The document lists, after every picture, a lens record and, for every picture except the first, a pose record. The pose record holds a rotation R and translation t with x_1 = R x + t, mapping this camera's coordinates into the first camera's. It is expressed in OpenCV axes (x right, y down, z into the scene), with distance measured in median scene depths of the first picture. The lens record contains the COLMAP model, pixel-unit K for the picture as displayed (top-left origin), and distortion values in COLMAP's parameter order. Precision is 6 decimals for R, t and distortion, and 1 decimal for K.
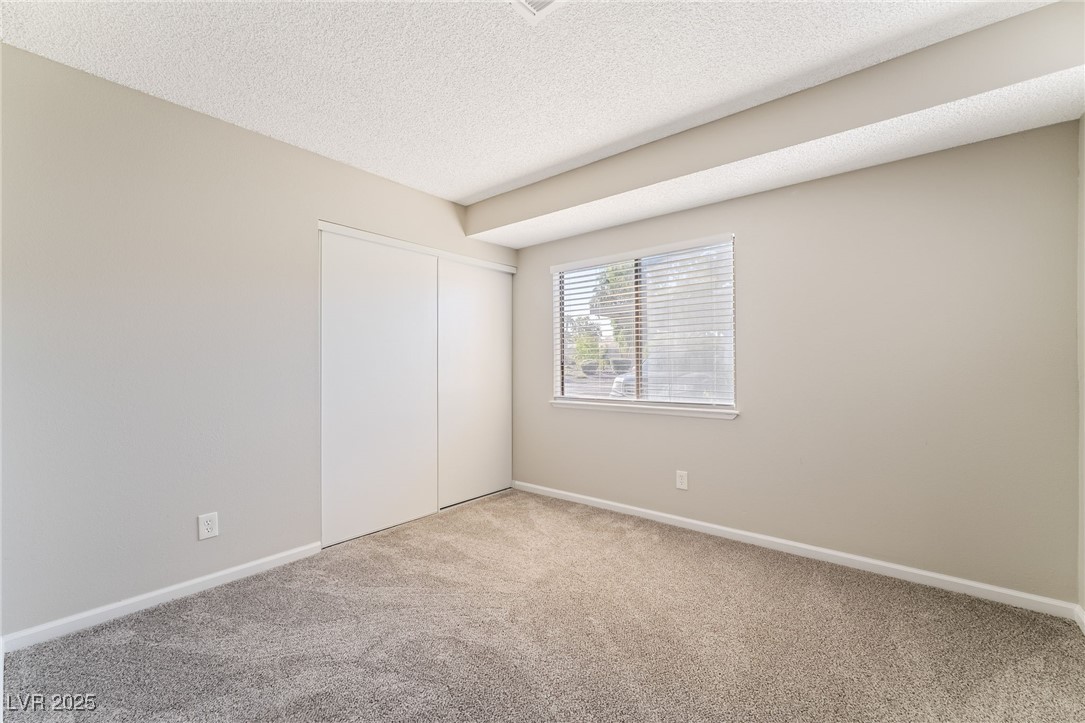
lens RADIAL K [[459.6, 0, 540.5], [0, 459.6, 365.9], [0, 0, 1]] dist [0.006685, -0.000119]
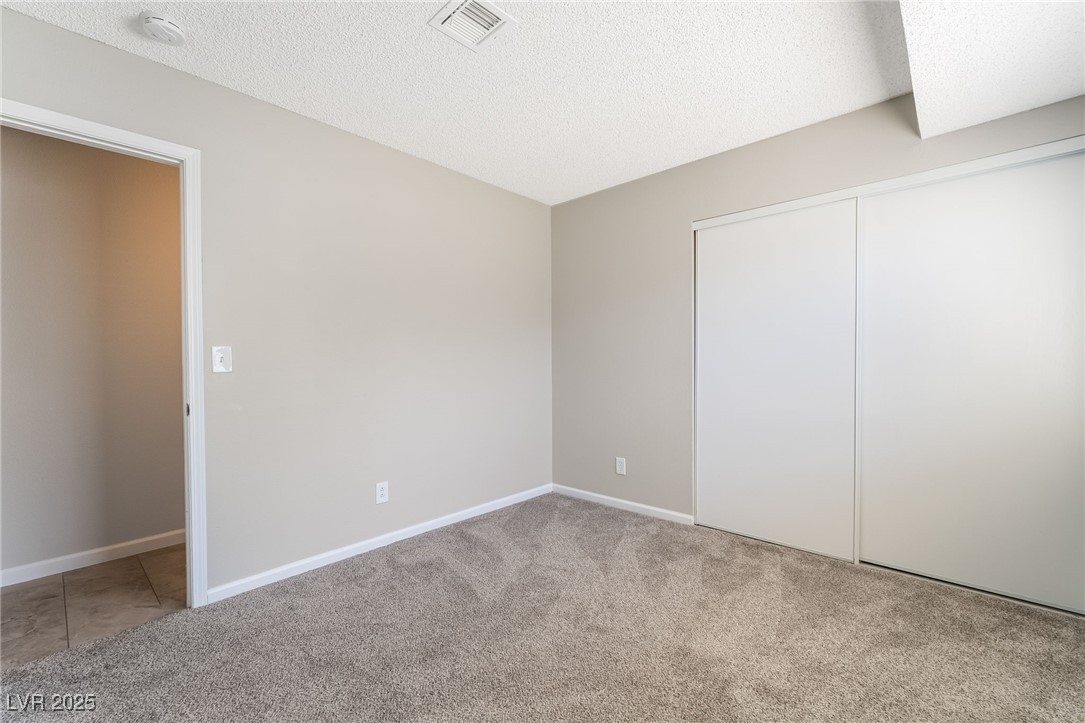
lens RADIAL K [[459.6, 0, 540.5], [0, 459.6, 365.9], [0, 0, 1]] dist [0.006685, -0.000119]
pose [[-0.064726, 0.016062, -0.997774, 0.687764], [0.007215, 0.999852, 0.015628, -0.001255], [0.997877, -0.006187, -0.064832, 0.754279]]
